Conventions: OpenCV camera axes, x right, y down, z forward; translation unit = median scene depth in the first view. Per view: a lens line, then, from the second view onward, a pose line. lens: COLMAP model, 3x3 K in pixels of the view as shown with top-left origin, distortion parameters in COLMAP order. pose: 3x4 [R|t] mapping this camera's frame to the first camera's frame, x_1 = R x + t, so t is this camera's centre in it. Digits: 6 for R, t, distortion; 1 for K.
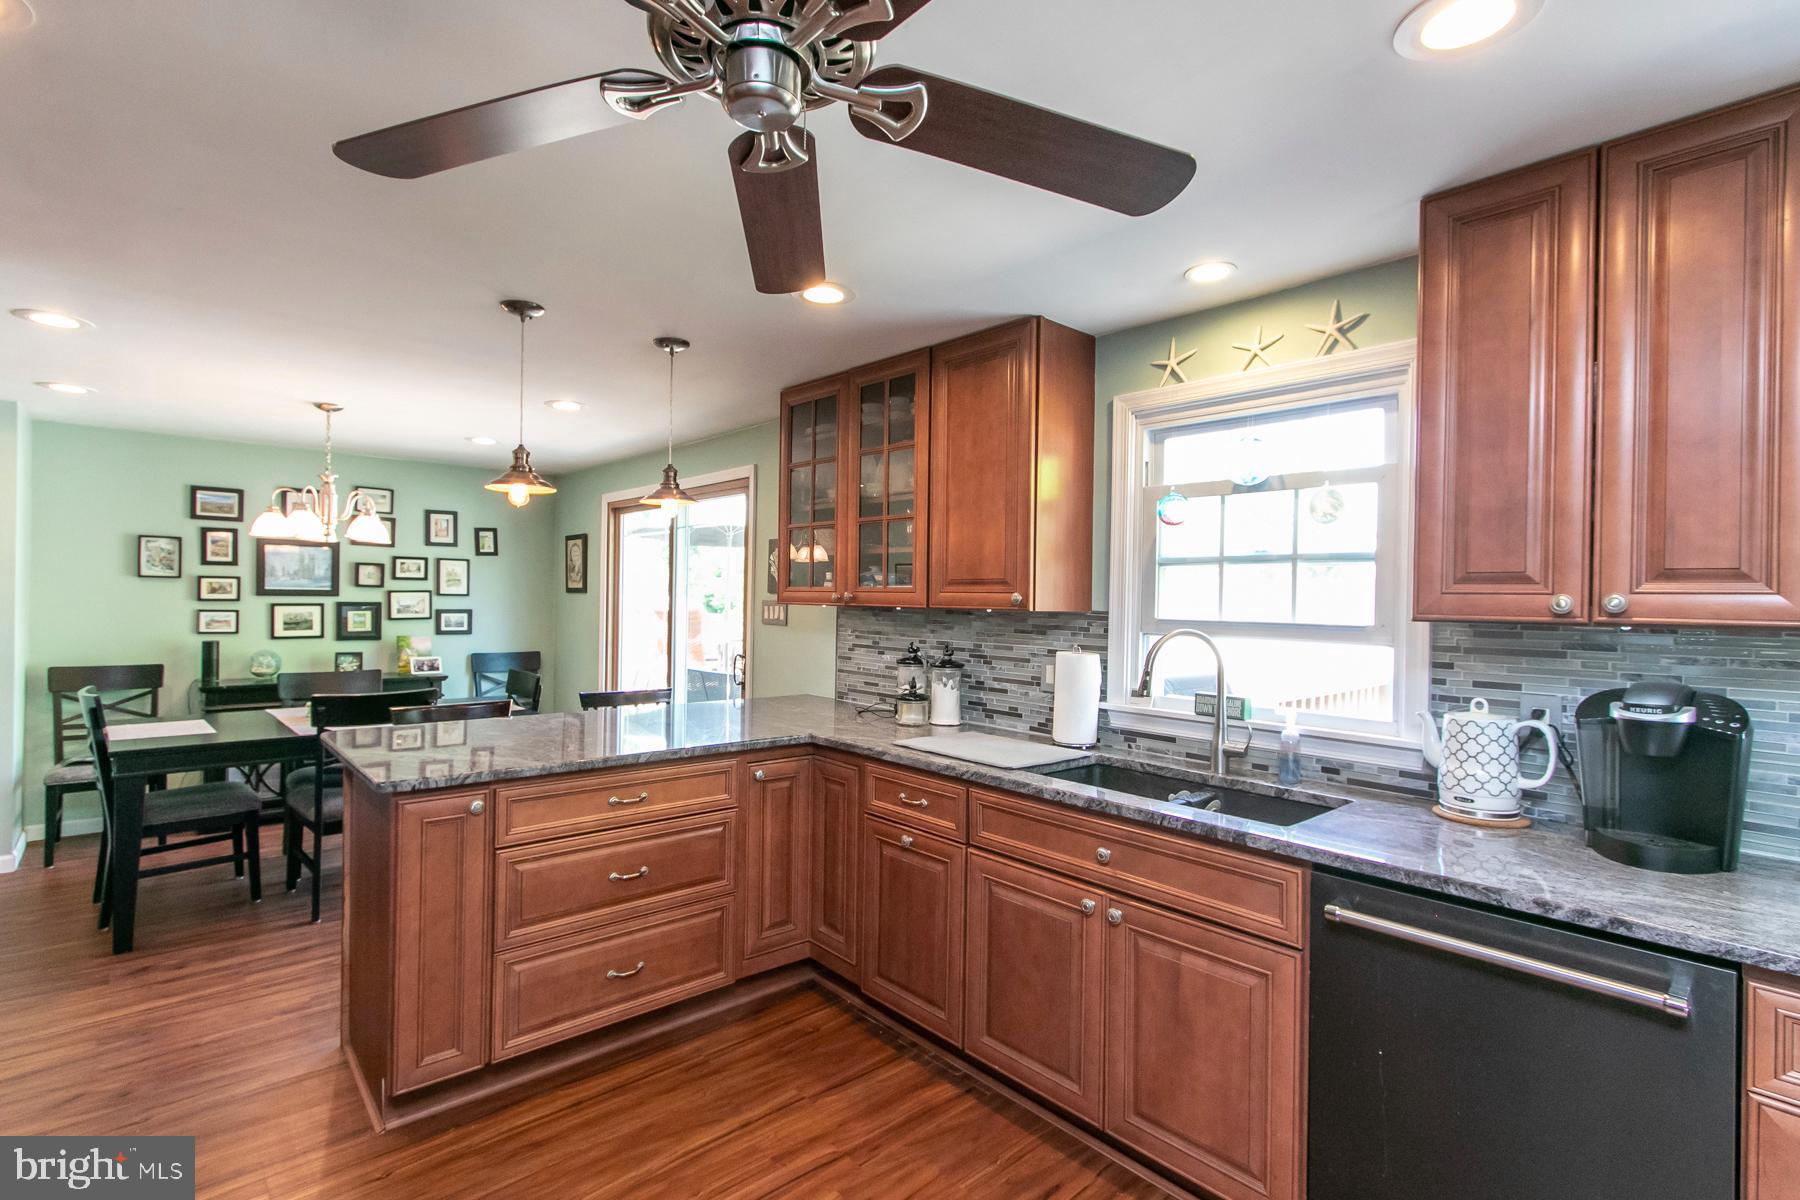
lens RADIAL K [[880.7, 0, 912.3], [0, 880.7, 593.5], [0, 0, 1]] dist [0.012625, 0.001269]
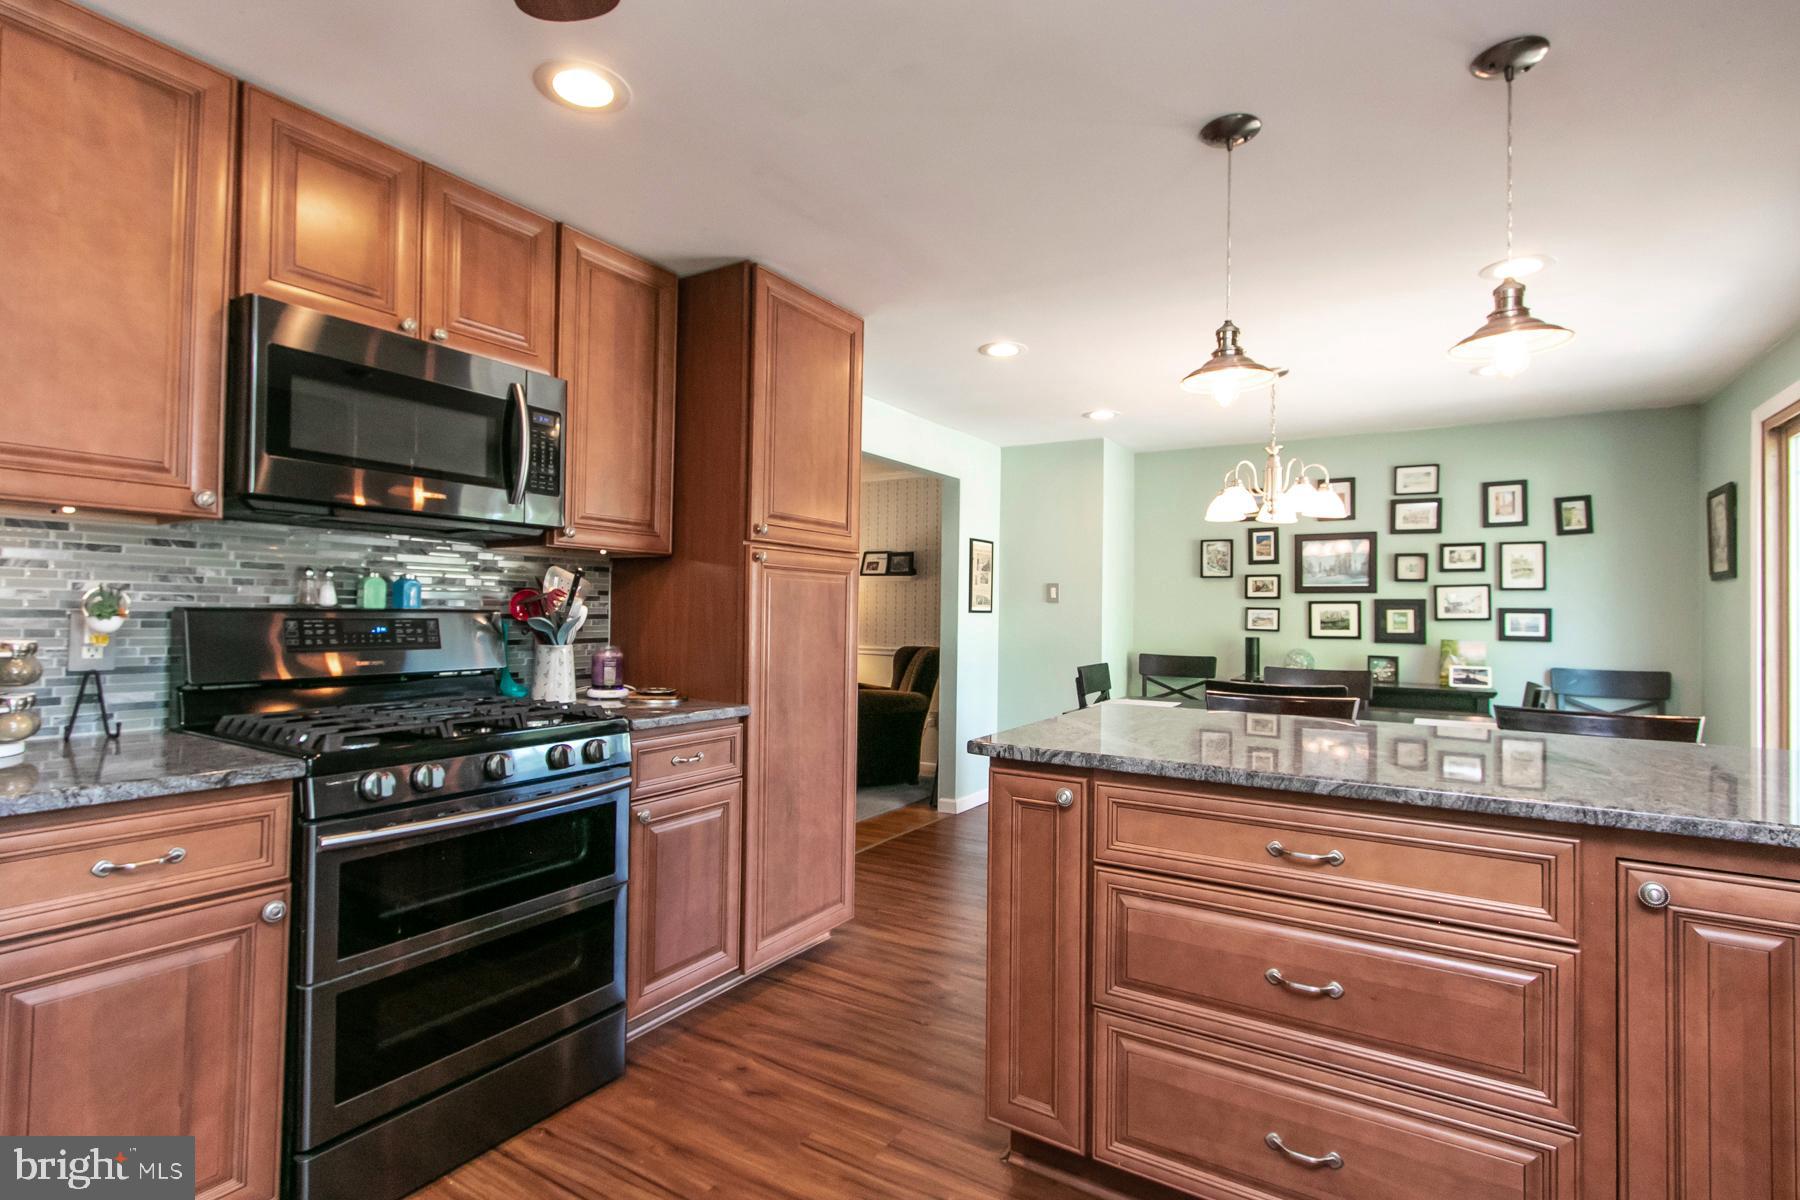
lens RADIAL K [[880.7, 0, 861.2], [0, 880.7, 602.7], [0, 0, 1]] dist [0.012625, 0.001269]
pose [[0.249130, -0.025788, -0.968127, 0.090632], [-0.006801, 0.999574, -0.028376, 0.043864], [0.968446, 0.013654, 0.248849, 0.289470]]
